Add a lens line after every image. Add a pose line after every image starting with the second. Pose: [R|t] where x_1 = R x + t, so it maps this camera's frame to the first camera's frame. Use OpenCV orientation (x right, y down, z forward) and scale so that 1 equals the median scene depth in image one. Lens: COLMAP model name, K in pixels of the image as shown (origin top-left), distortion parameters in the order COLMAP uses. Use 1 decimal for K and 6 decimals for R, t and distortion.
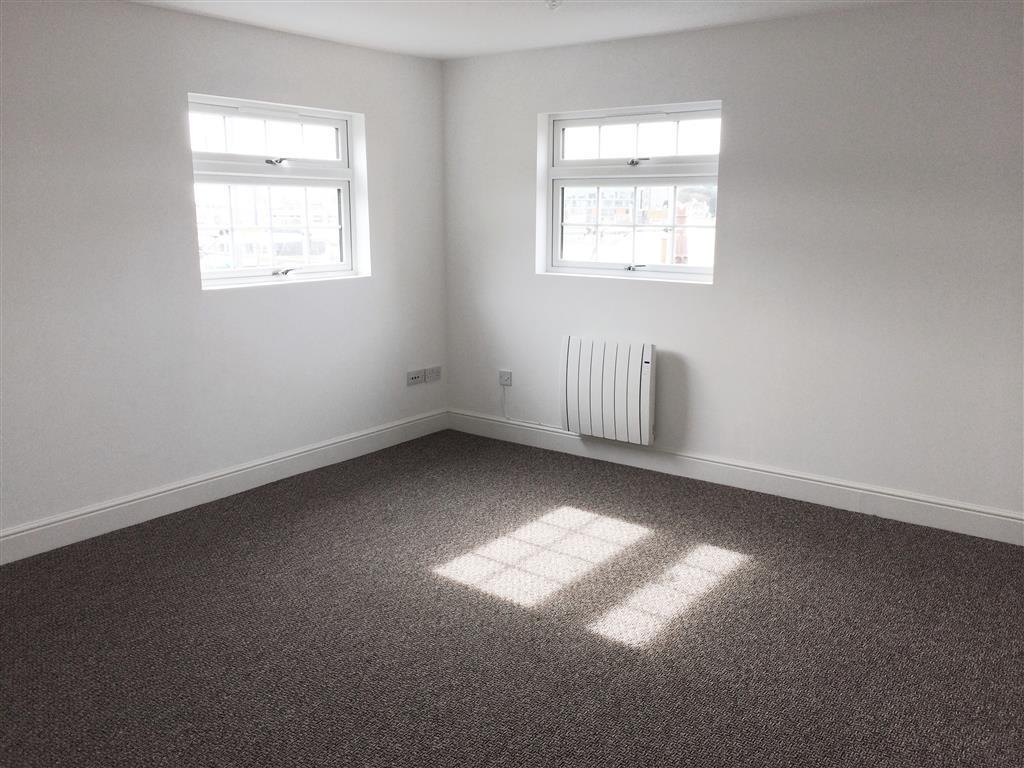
lens RADIAL K [[870.9, 0, 484.7], [0, 870.9, 388.8], [0, 0, 1]] dist [0.079630, -0.001364]
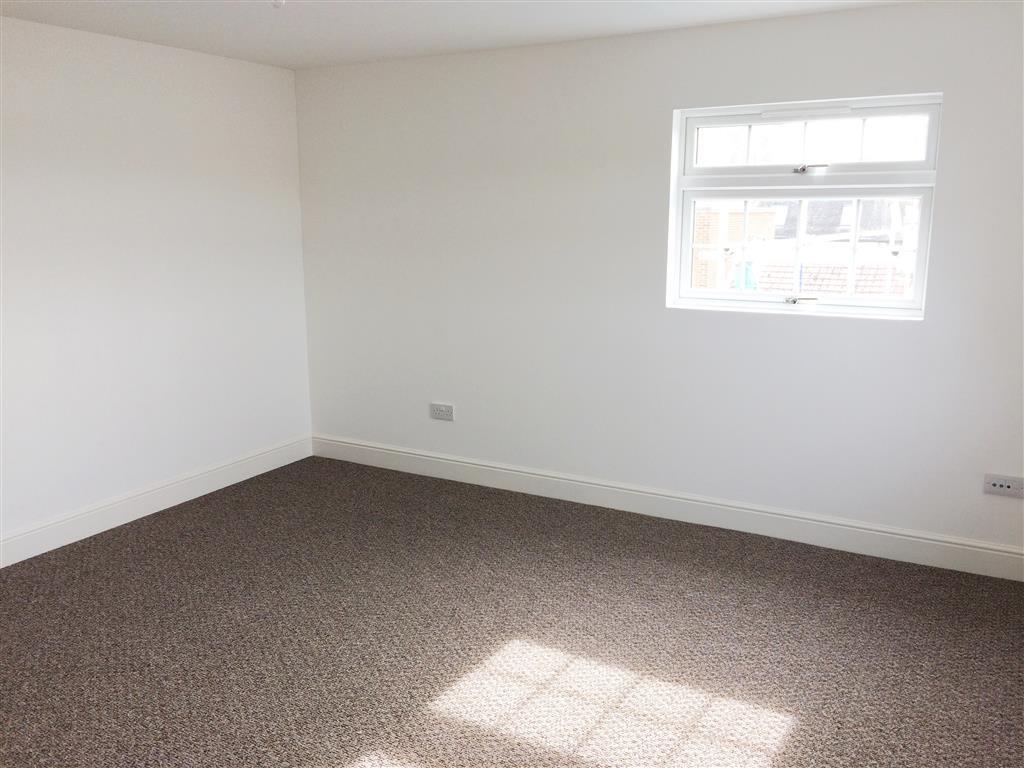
lens RADIAL K [[876.4, 0, 512.0], [0, 876.4, 384.0], [0, 0, 1]] dist [0.106909, -0.122034]
pose [[0.148408, 0.197913, -0.968920, 0.660586], [-0.198570, 0.965779, 0.166857, -0.166517], [0.968785, 0.167635, 0.182629, 0.688228]]
